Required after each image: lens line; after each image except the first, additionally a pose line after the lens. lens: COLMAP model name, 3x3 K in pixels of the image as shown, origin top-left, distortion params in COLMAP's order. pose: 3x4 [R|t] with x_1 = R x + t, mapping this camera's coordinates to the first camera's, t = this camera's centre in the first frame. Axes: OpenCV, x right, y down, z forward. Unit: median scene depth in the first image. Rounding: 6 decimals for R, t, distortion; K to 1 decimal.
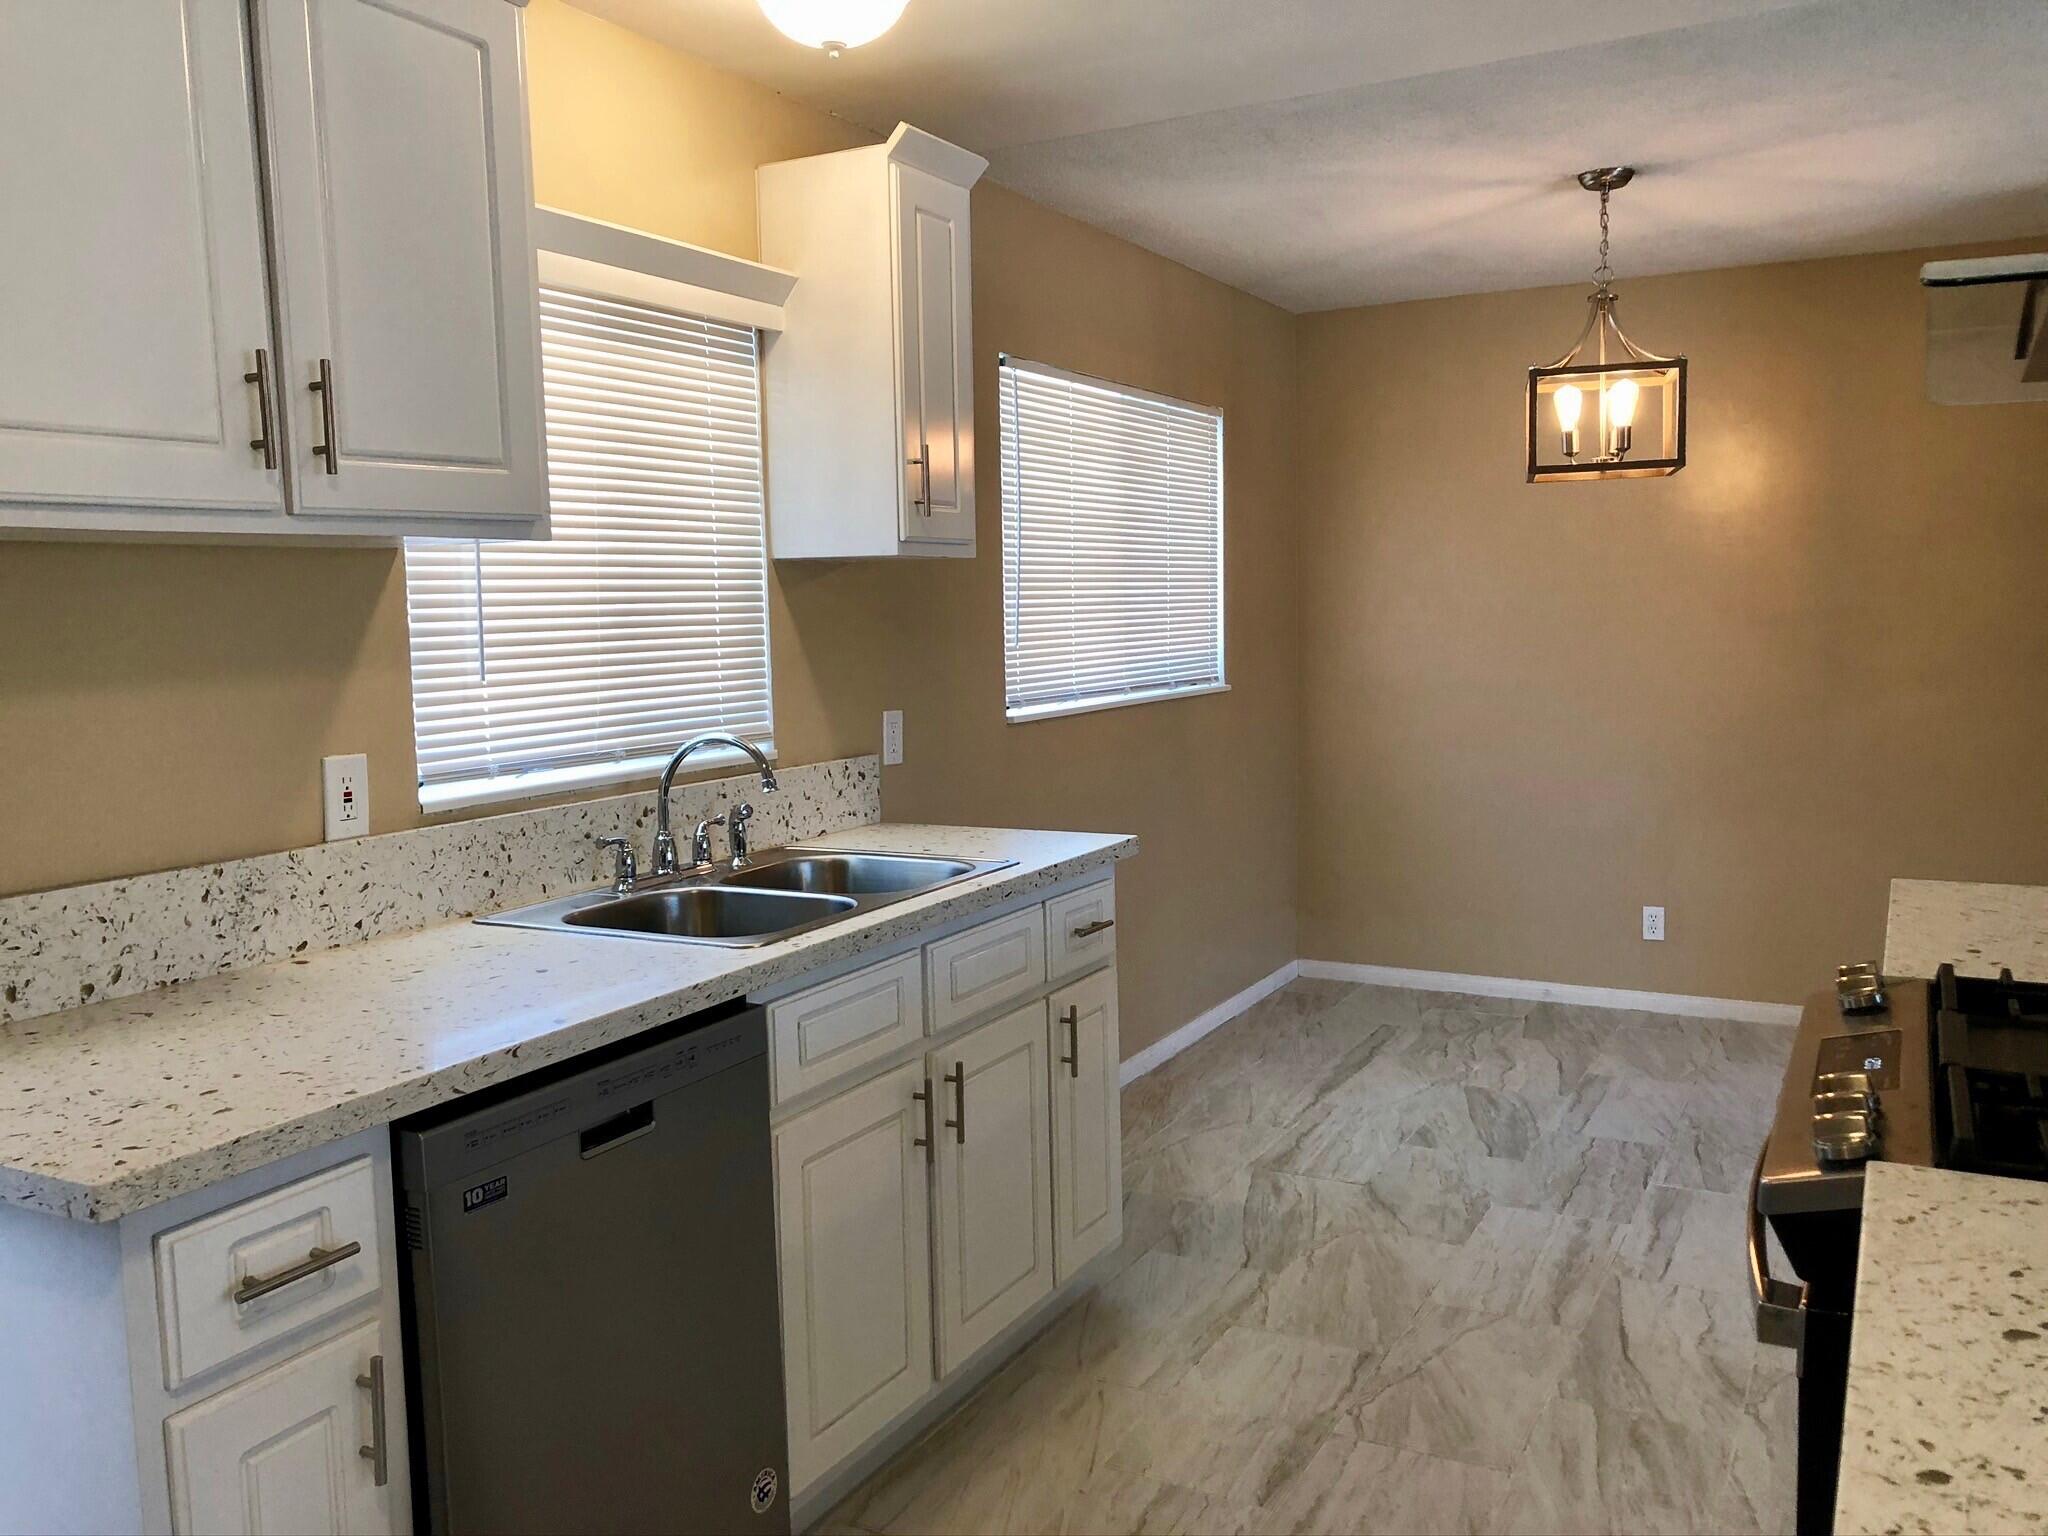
lens RADIAL K [[1690.5, 0, 1024.0], [0, 1690.5, 768.0], [0, 0, 1]] dist [0.022784, -0.002046]
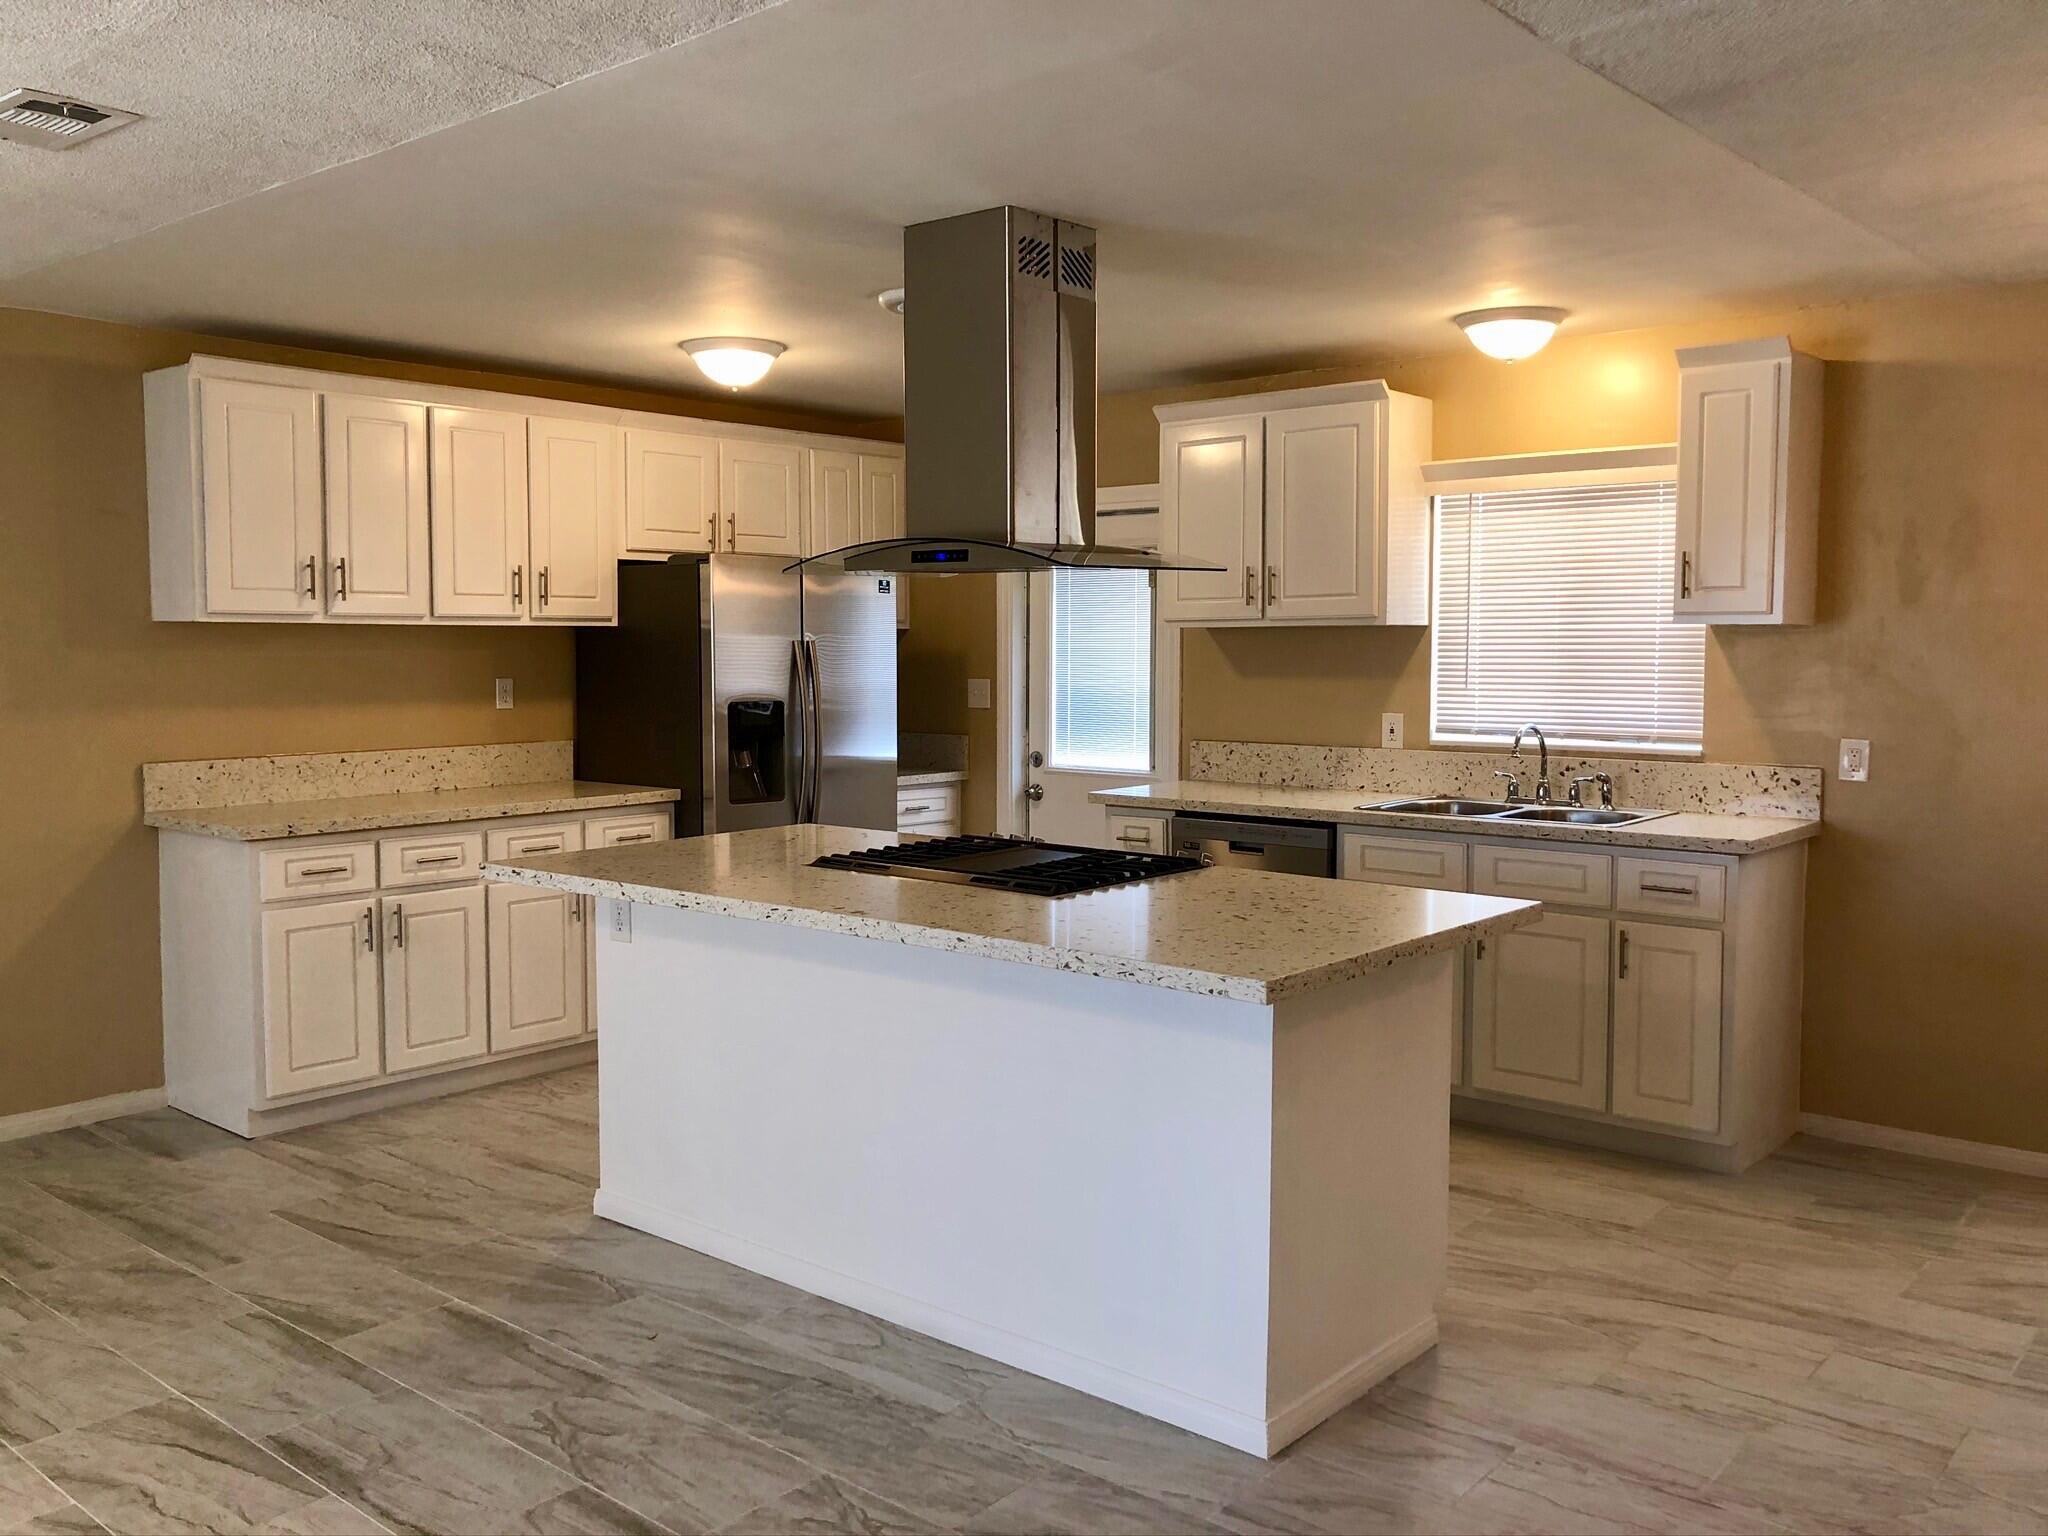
lens RADIAL K [[1691.8, 0, 1005.1], [0, 1691.8, 761.8], [0, 0, 1]] dist [0.031679, -0.011290]
pose [[-0.219622, 0.090627, -0.971367, 1.583975], [-0.093244, 0.989168, 0.113370, -0.124038], [0.971119, 0.115473, -0.208792, 0.763239]]
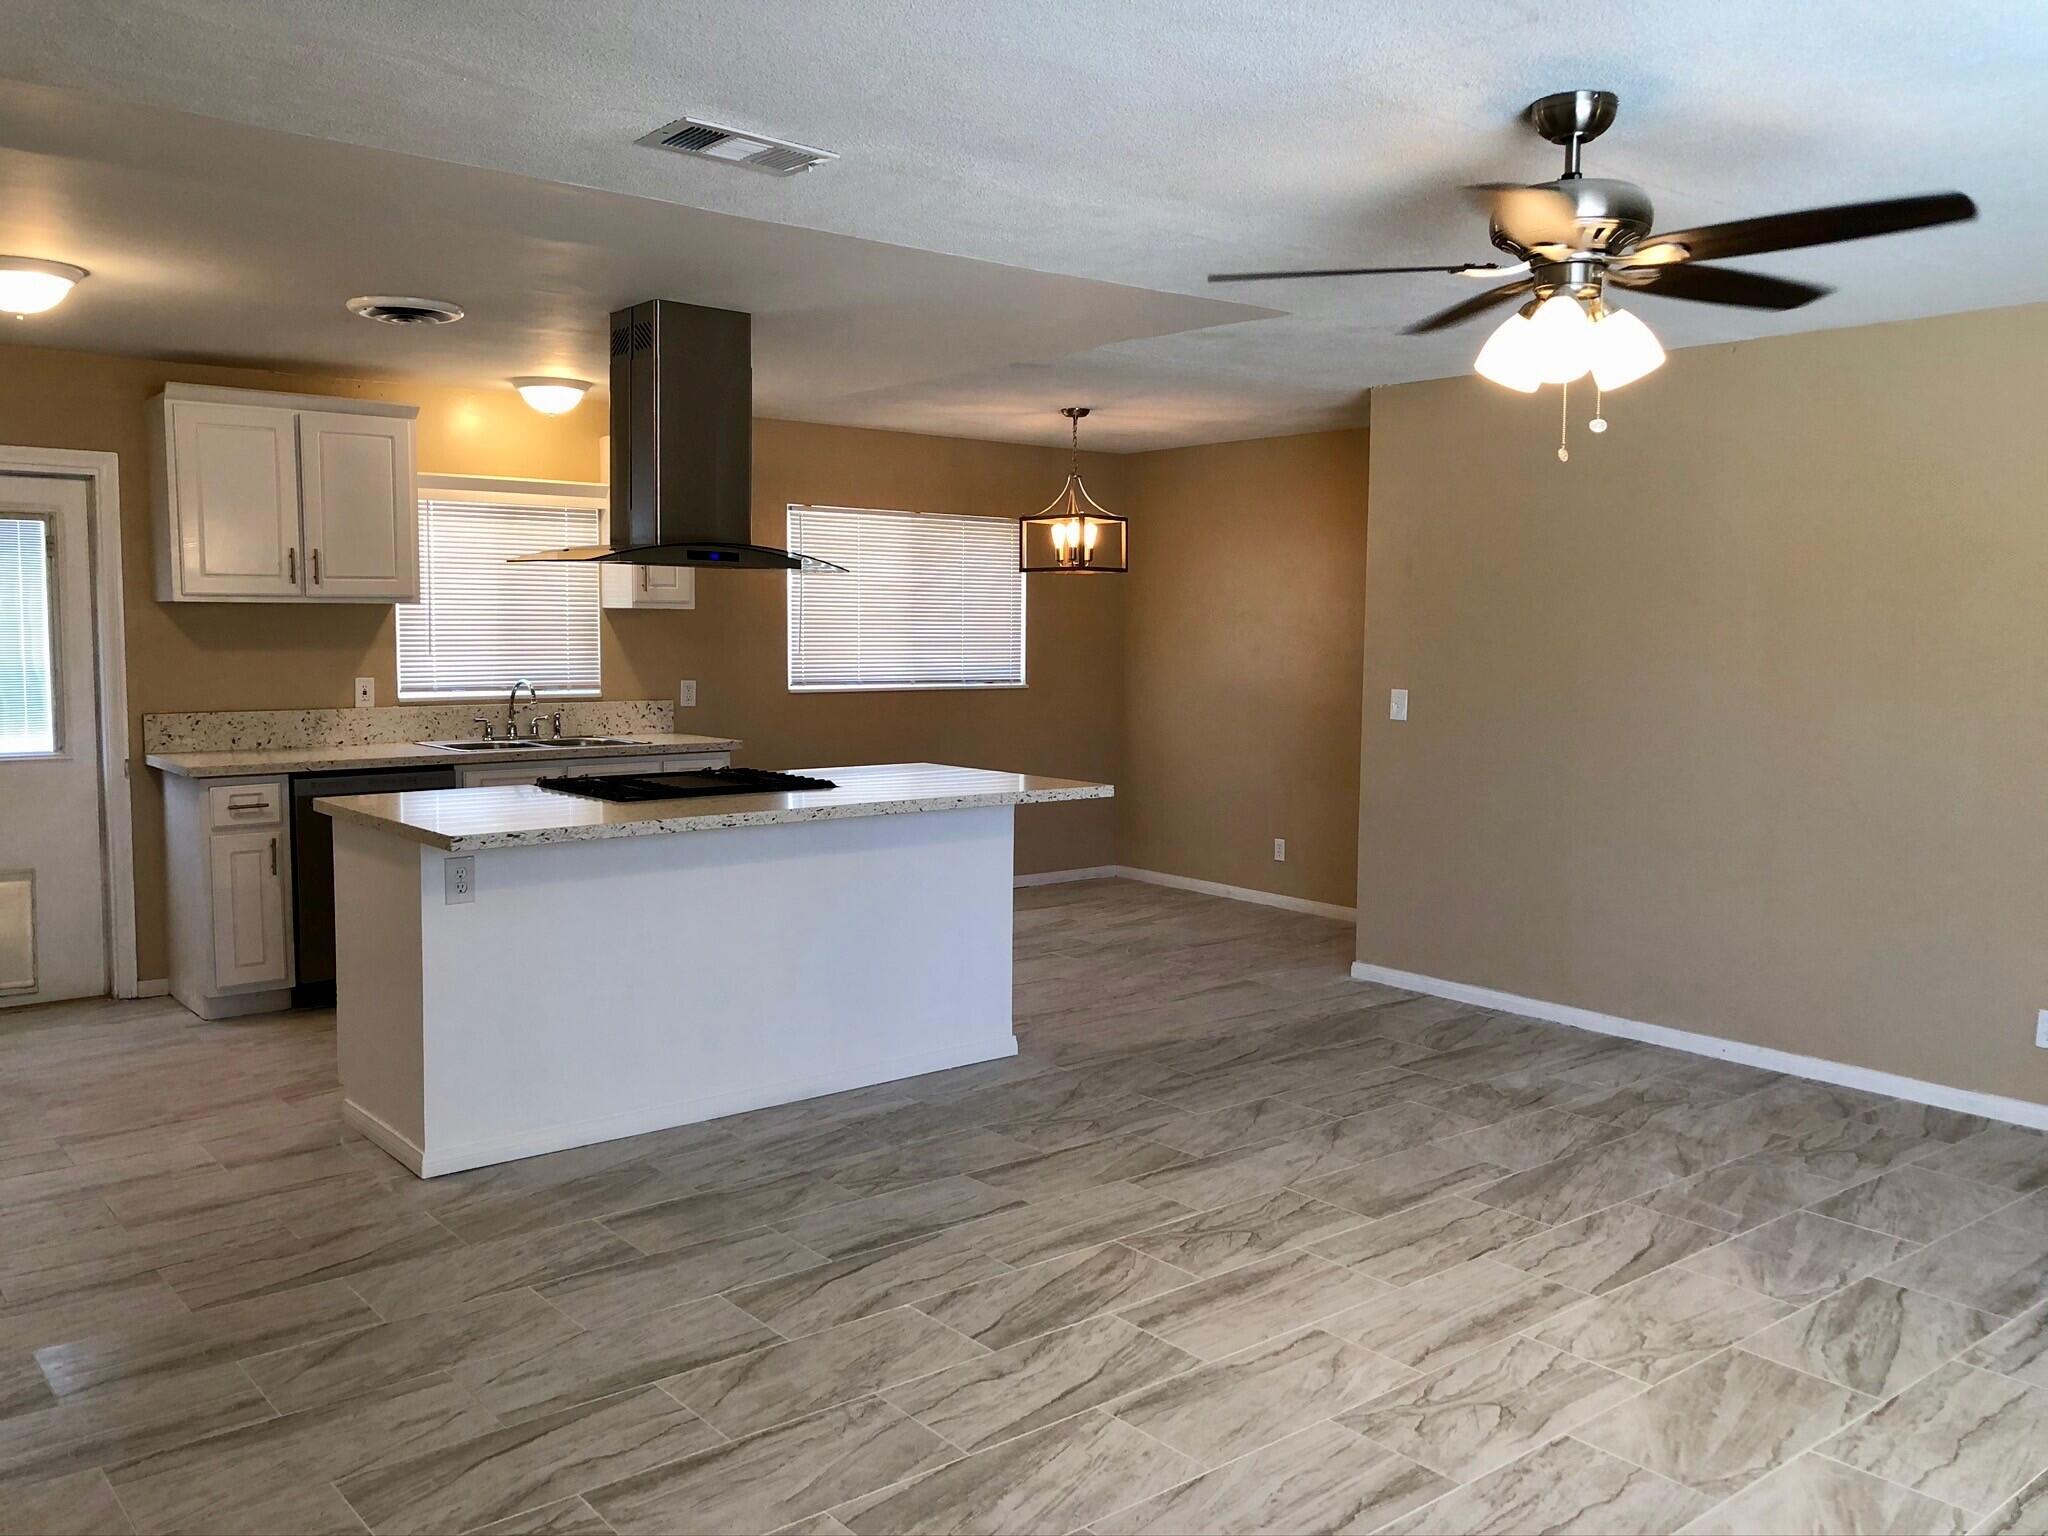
lens RADIAL K [[1680.3, 0, 1024.0], [0, 1680.3, 768.0], [0, 0, 1]] dist [0.019485, -0.004865]
pose [[0.924132, 0.059998, -0.377334, 1.318889], [-0.063696, 0.997966, 0.002683, 0.050592], [0.376727, 0.021555, 0.926073, -0.927309]]
